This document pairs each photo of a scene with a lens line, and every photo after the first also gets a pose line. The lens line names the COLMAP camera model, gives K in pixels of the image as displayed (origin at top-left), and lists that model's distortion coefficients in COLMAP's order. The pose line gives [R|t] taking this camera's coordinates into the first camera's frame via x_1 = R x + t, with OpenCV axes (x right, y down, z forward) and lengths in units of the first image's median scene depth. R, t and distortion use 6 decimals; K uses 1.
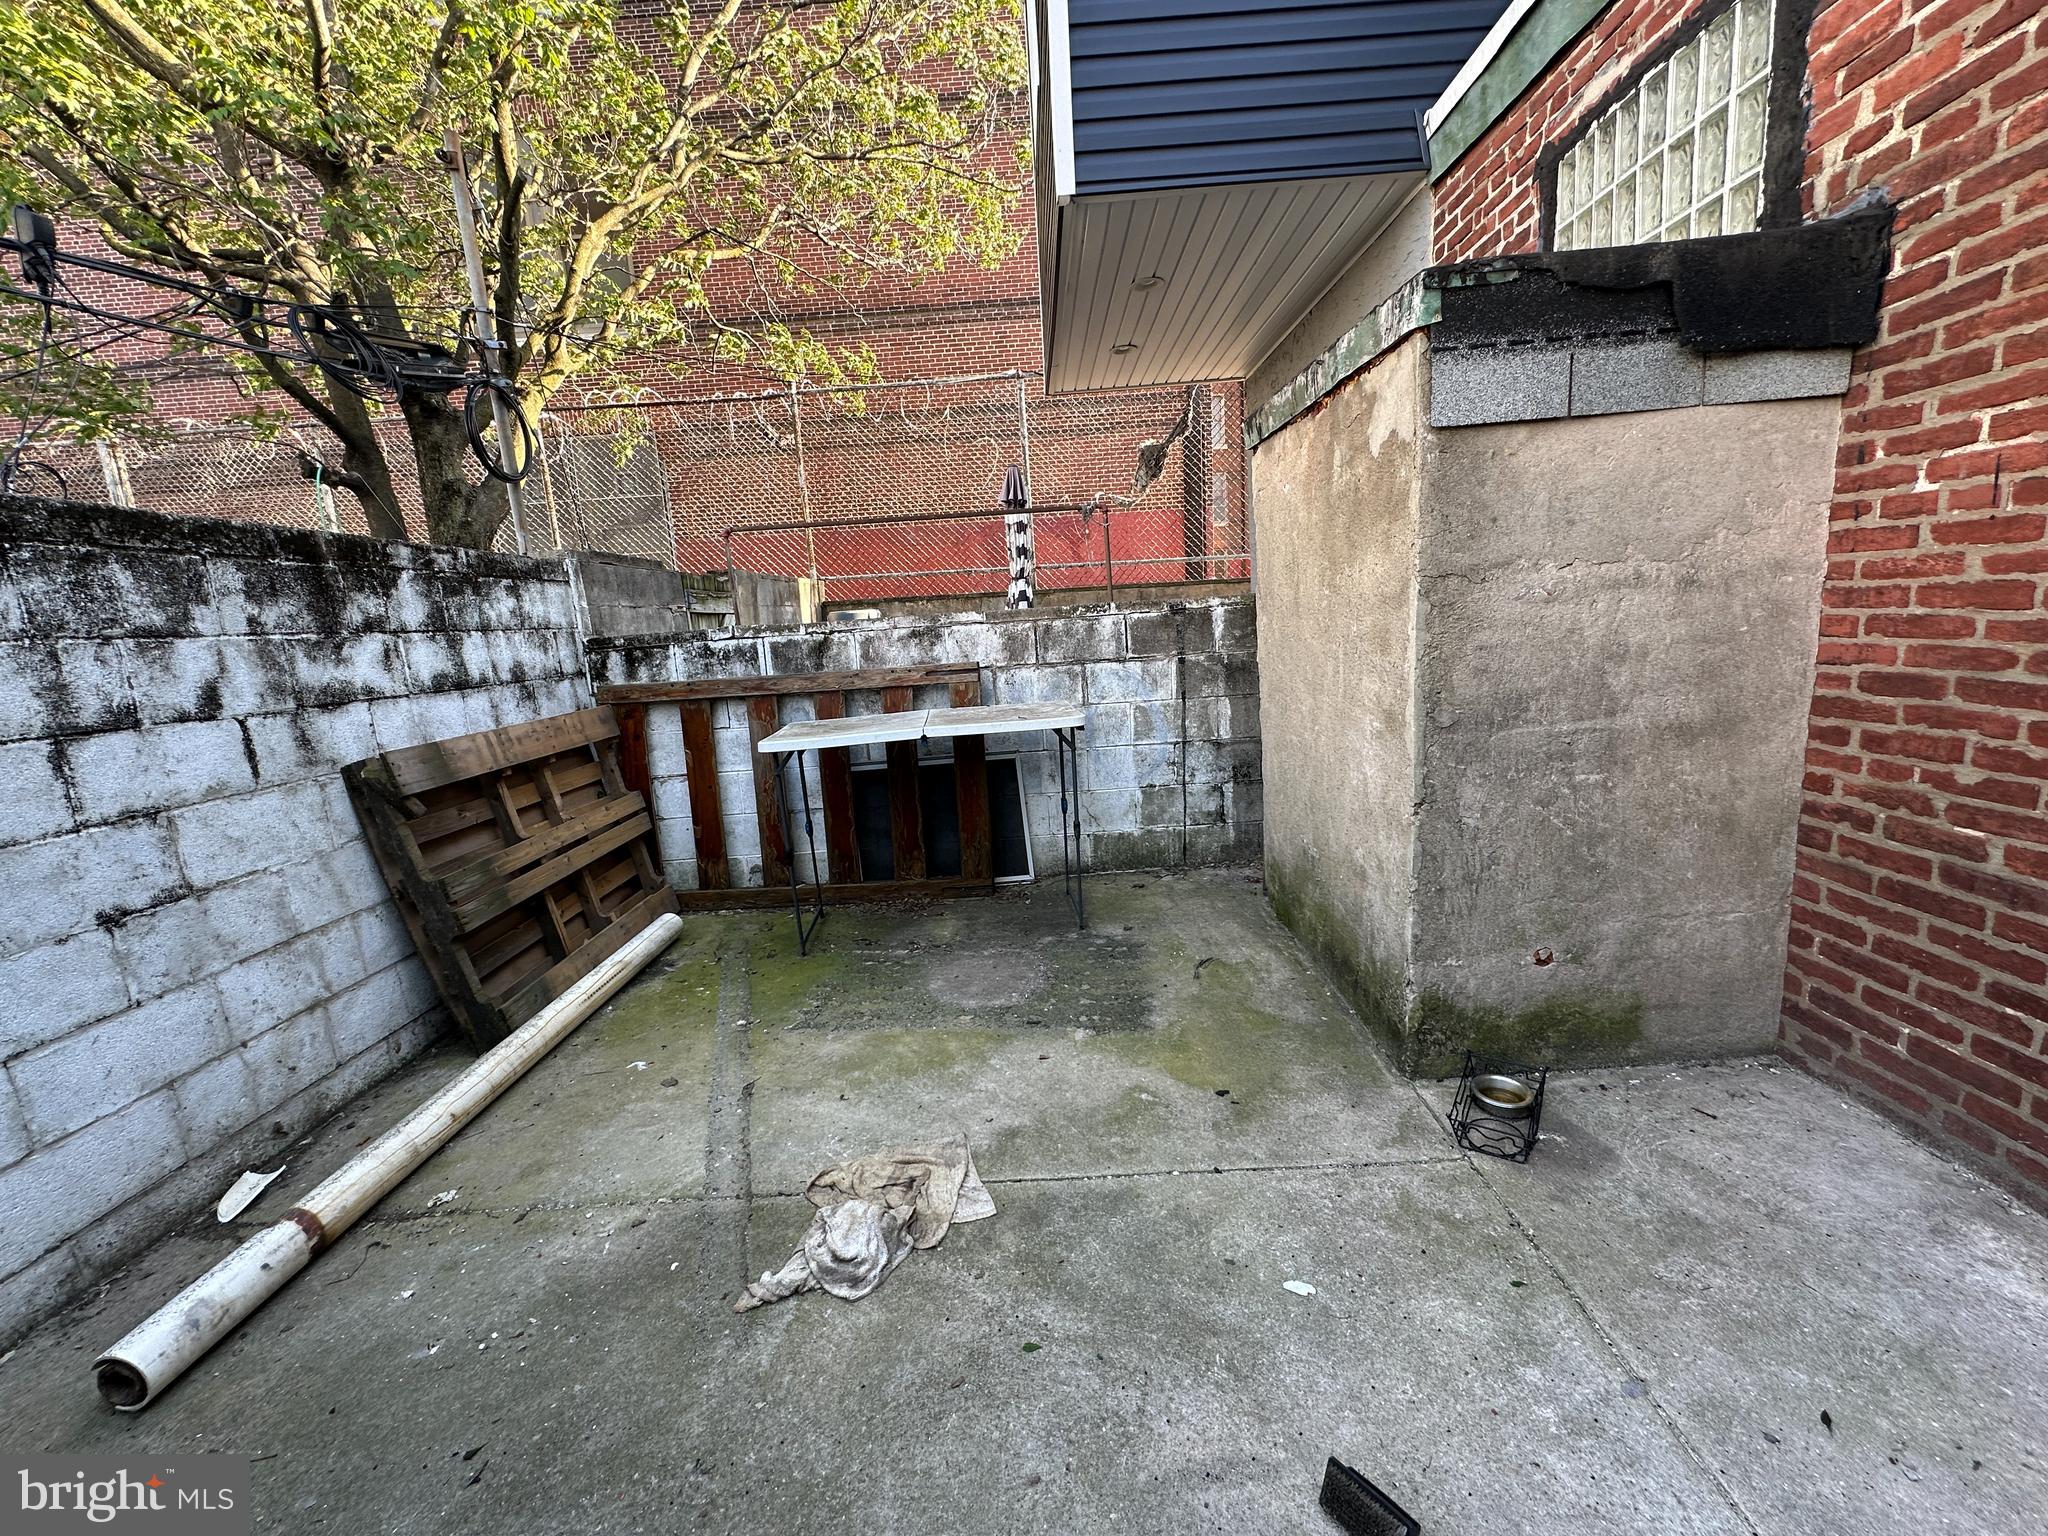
lens RADIAL K [[815.6, 0, 1024.0], [0, 815.6, 768.0], [0, 0, 1]] dist [0.000190, 0.000230]
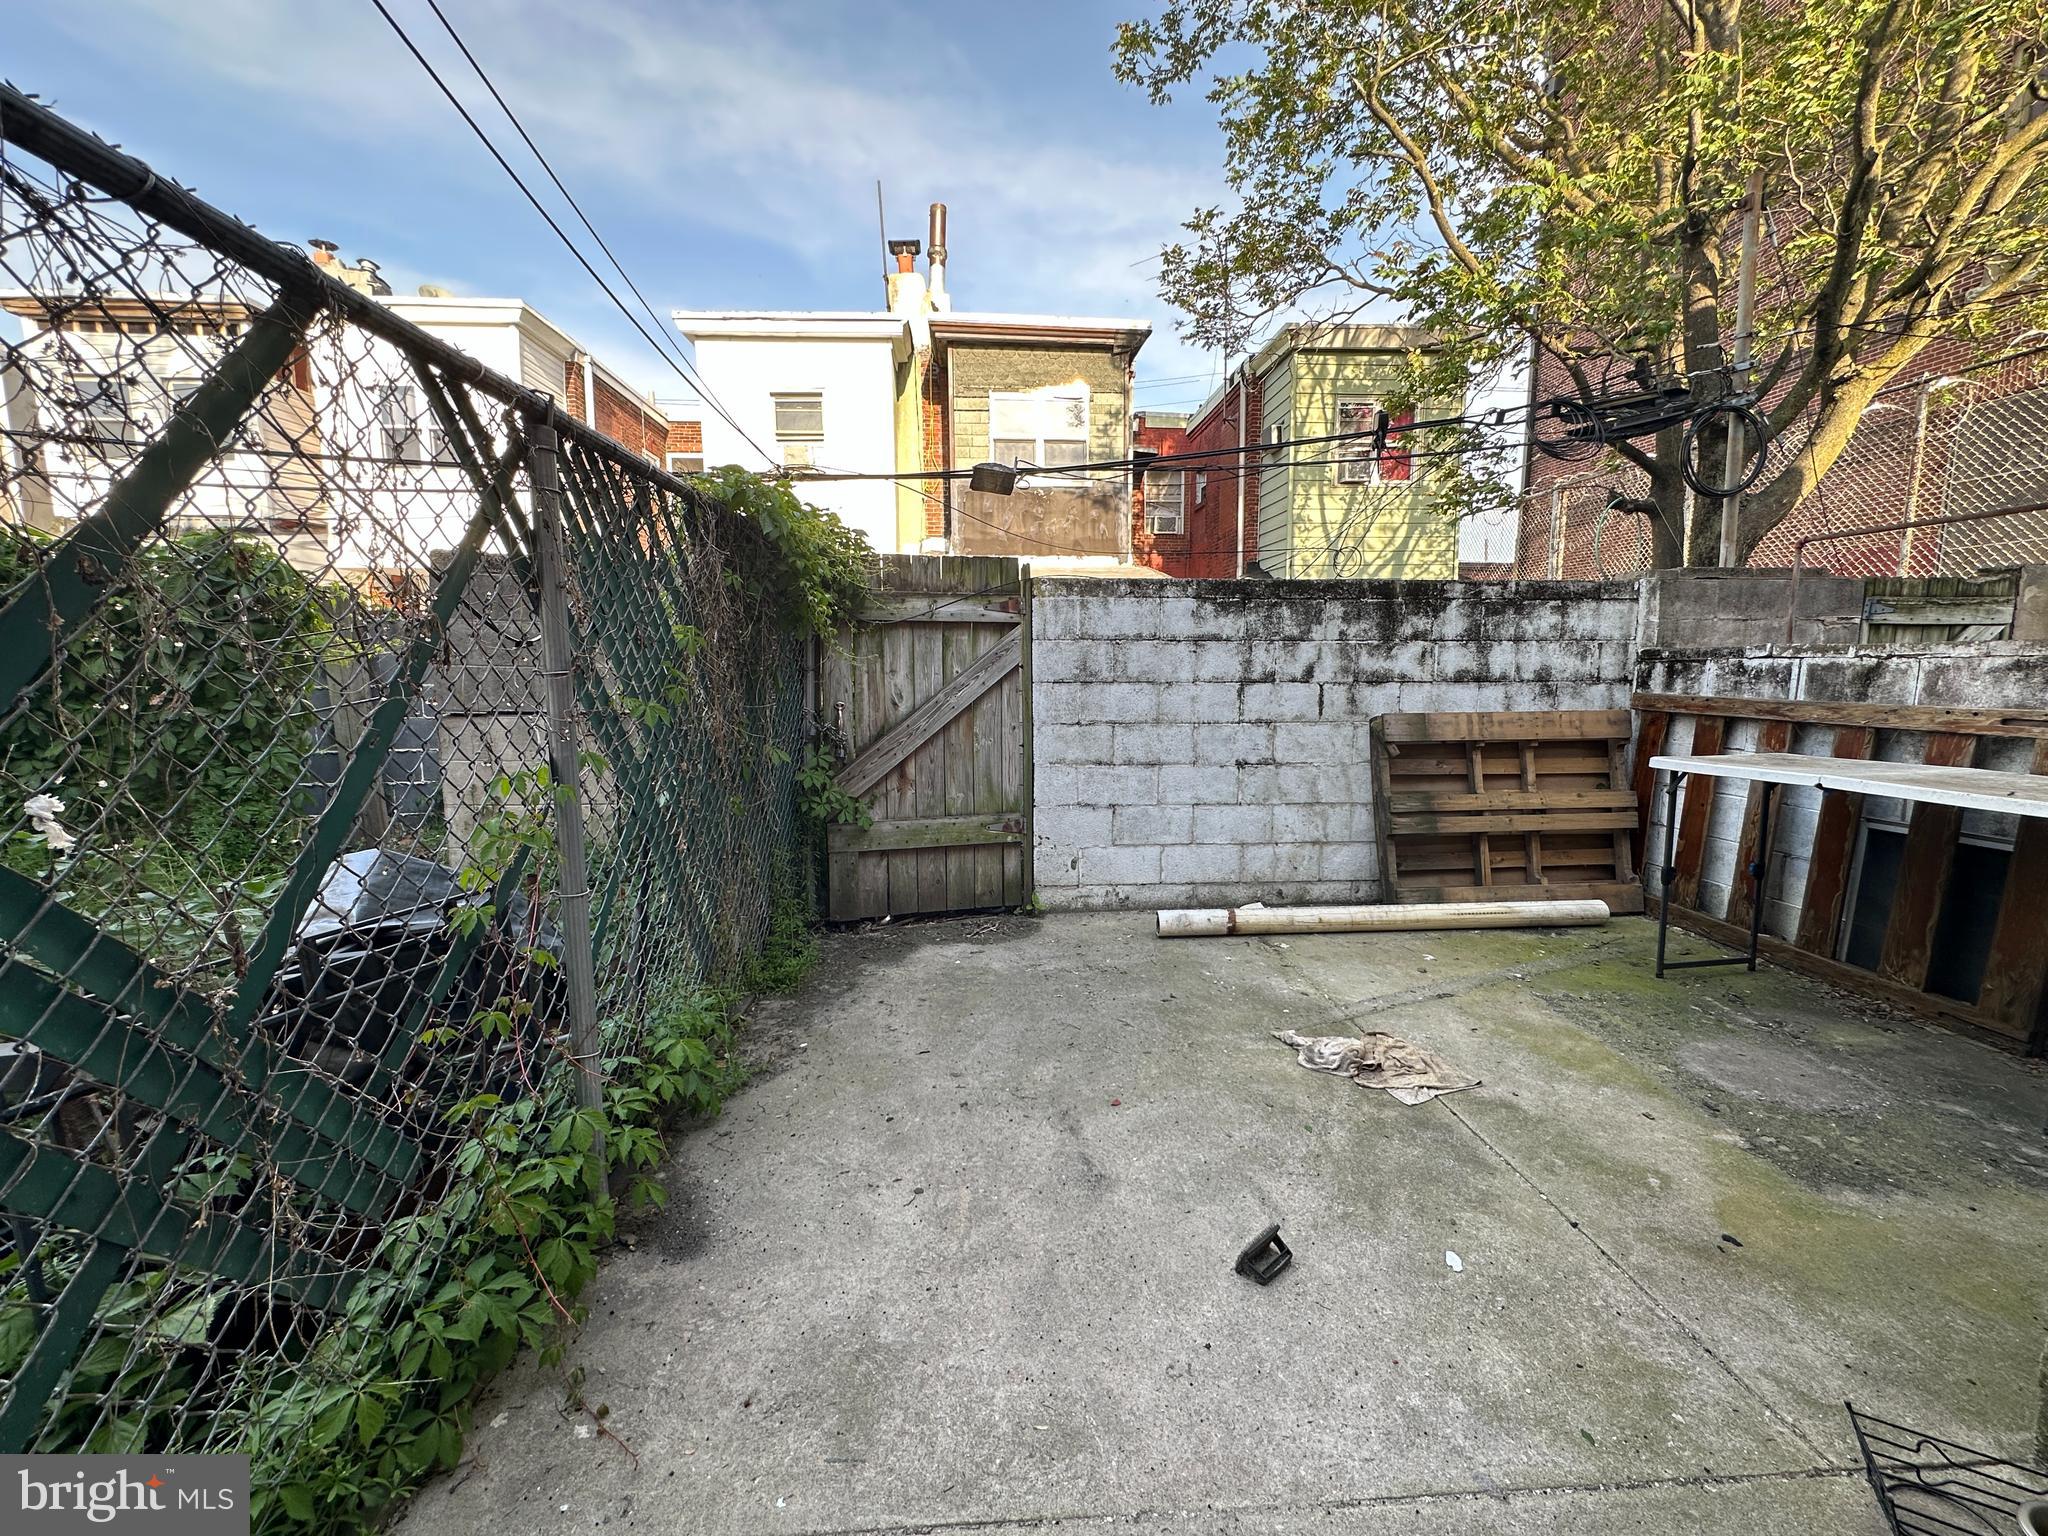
lens RADIAL K [[815.6, 0, 1024.0], [0, 815.6, 768.0], [0, 0, 1]] dist [0.000190, 0.000230]
pose [[0.079881, 0.190544, -0.978423, 0.691316], [-0.180876, 0.968036, 0.173754, -0.058319], [0.980257, 0.163094, 0.111792, 0.101893]]
